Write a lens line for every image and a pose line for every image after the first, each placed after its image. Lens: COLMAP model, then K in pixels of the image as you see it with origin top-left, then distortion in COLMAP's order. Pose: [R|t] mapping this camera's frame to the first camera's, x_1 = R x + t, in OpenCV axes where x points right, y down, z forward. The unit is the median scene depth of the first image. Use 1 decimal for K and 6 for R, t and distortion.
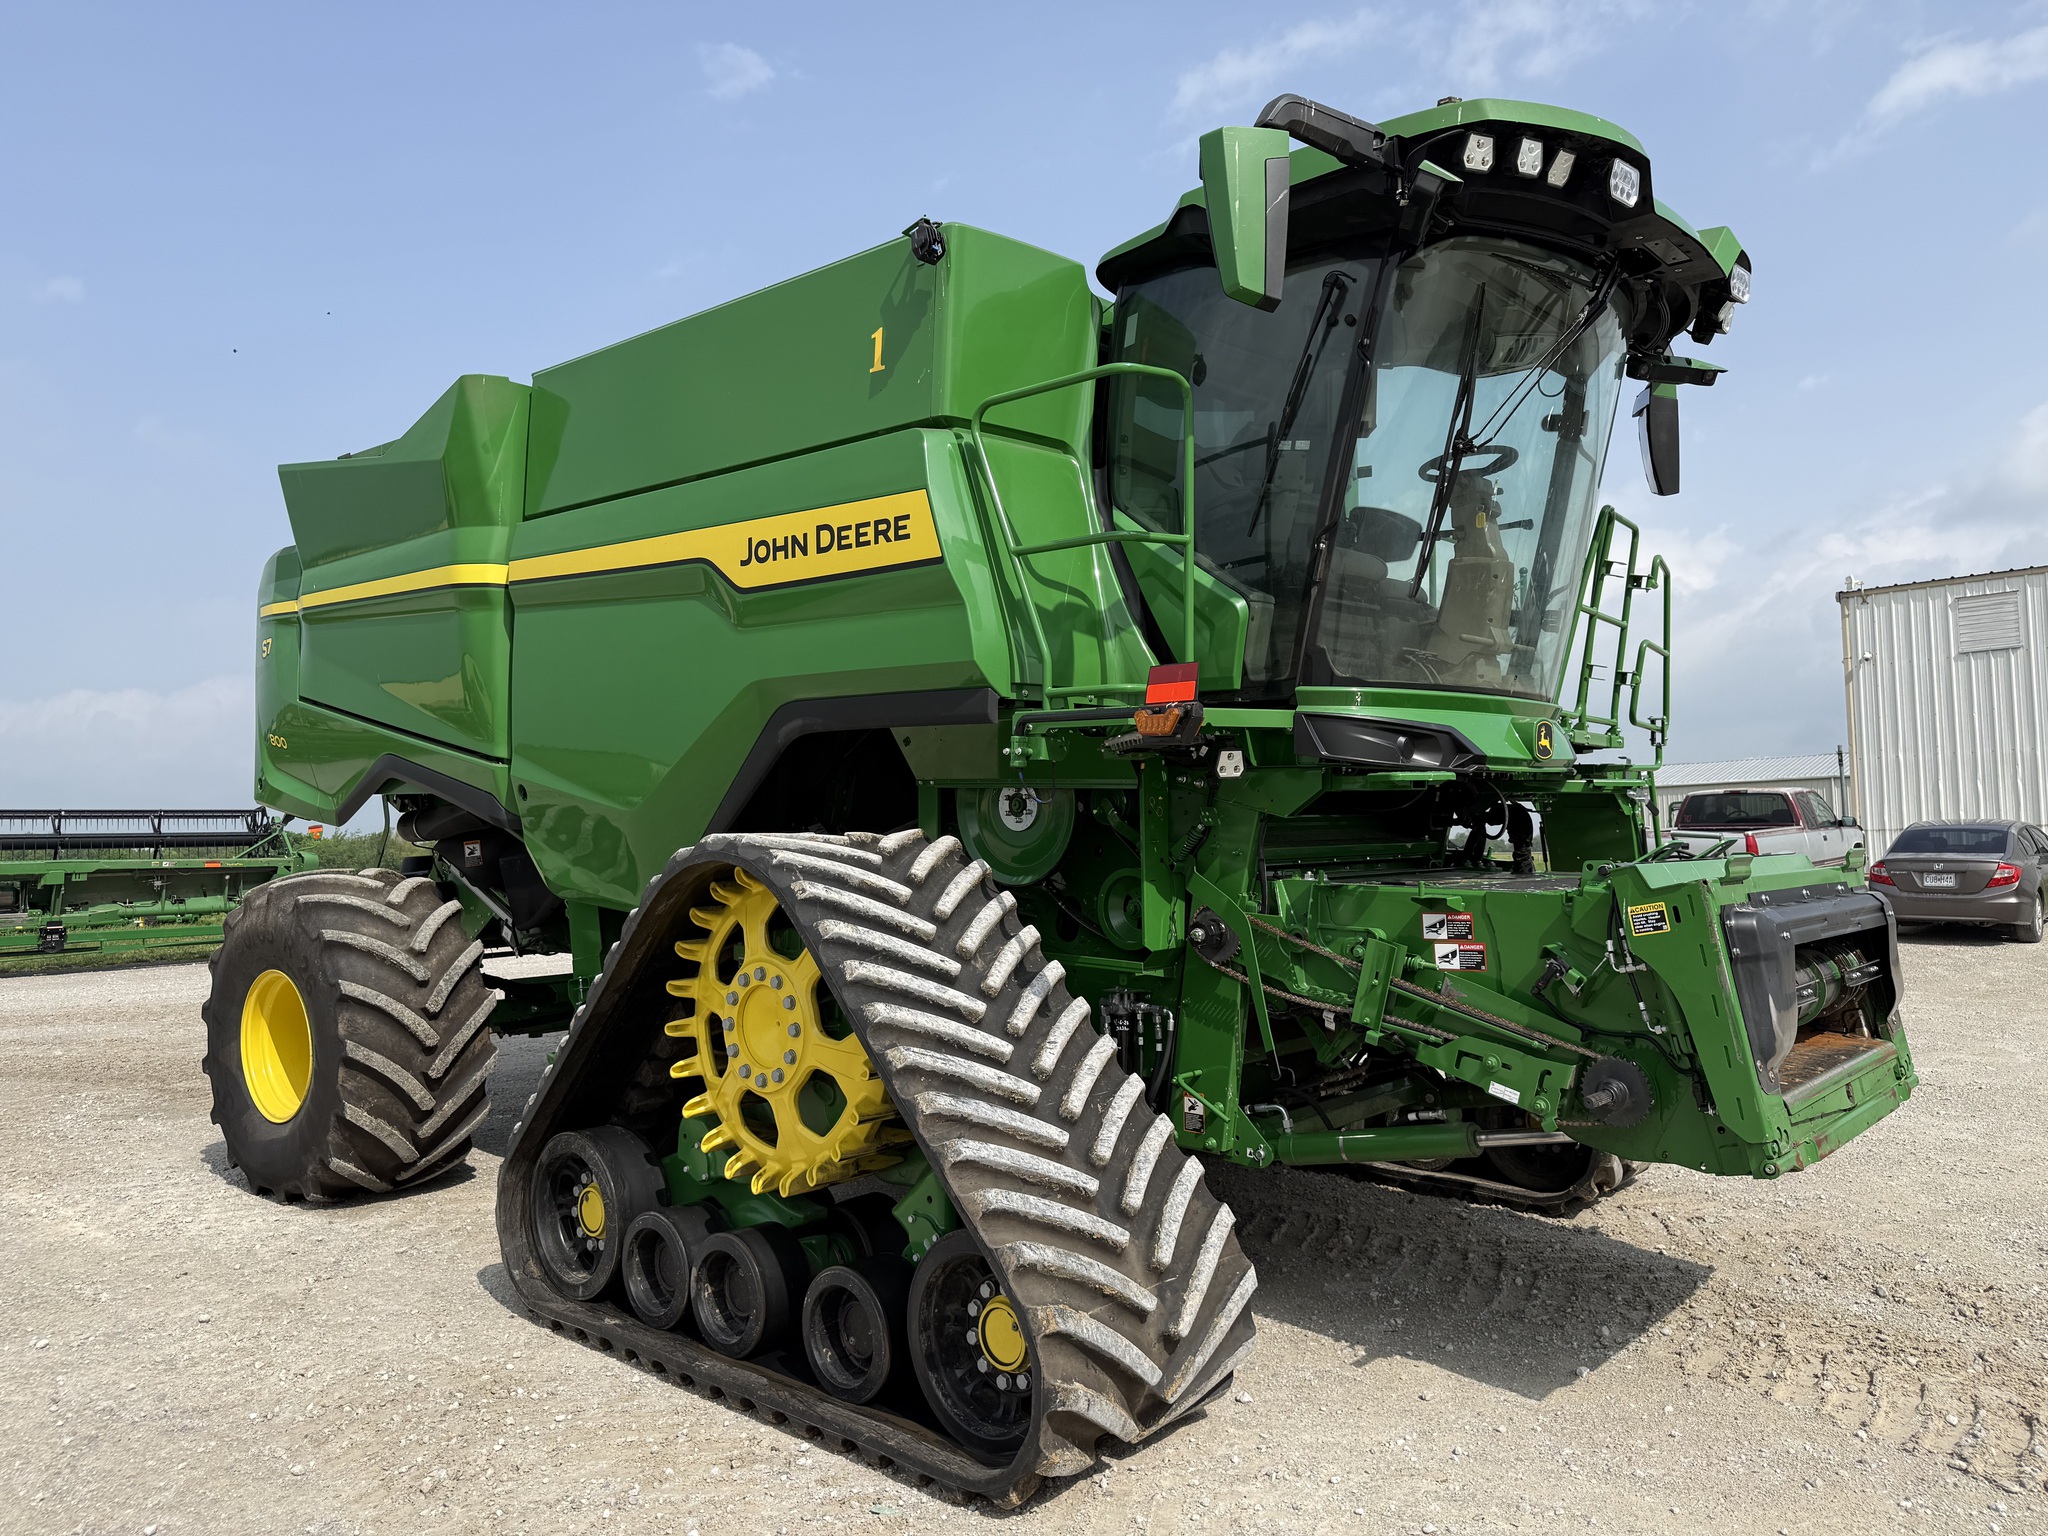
lens RADIAL K [[1469.7, 0, 1025.6], [0, 1469.7, 764.2], [0, 0, 1]] dist [0.083133, -0.115376]
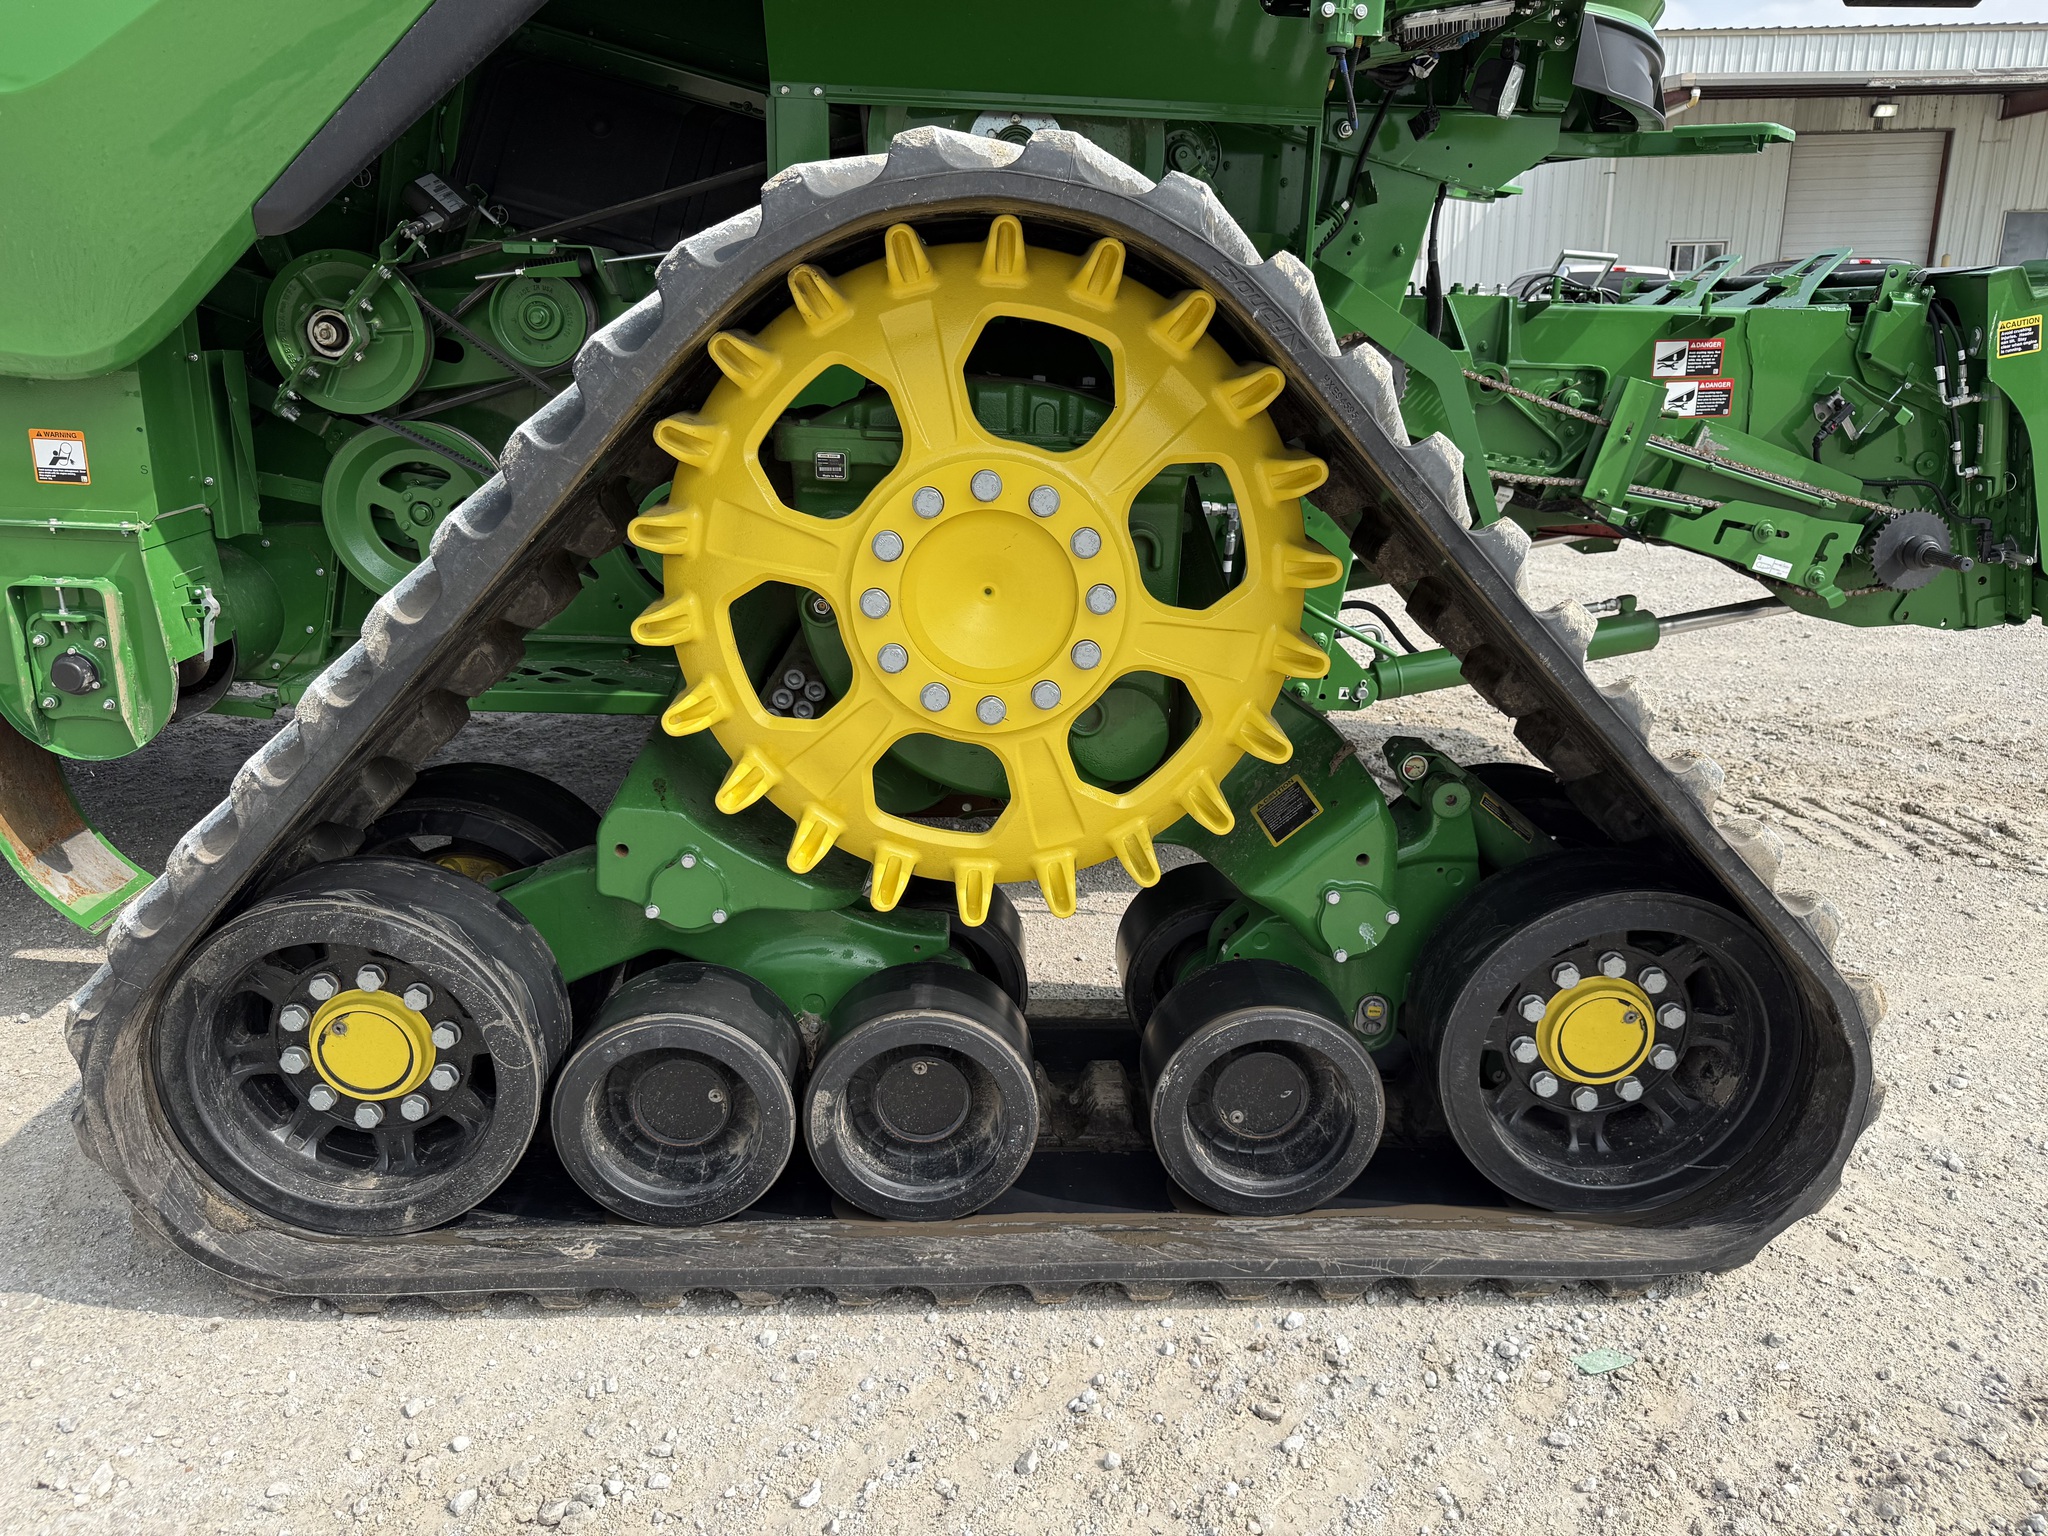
lens RADIAL K [[1469.7, 0, 1025.6], [0, 1469.7, 764.2], [0, 0, 1]] dist [0.083133, -0.115376]
pose [[0.714672, -0.187188, 0.673947, -0.512027], [-0.043460, 0.949780, 0.309886, 0.087583], [-0.698108, -0.250756, 0.670646, 0.692002]]
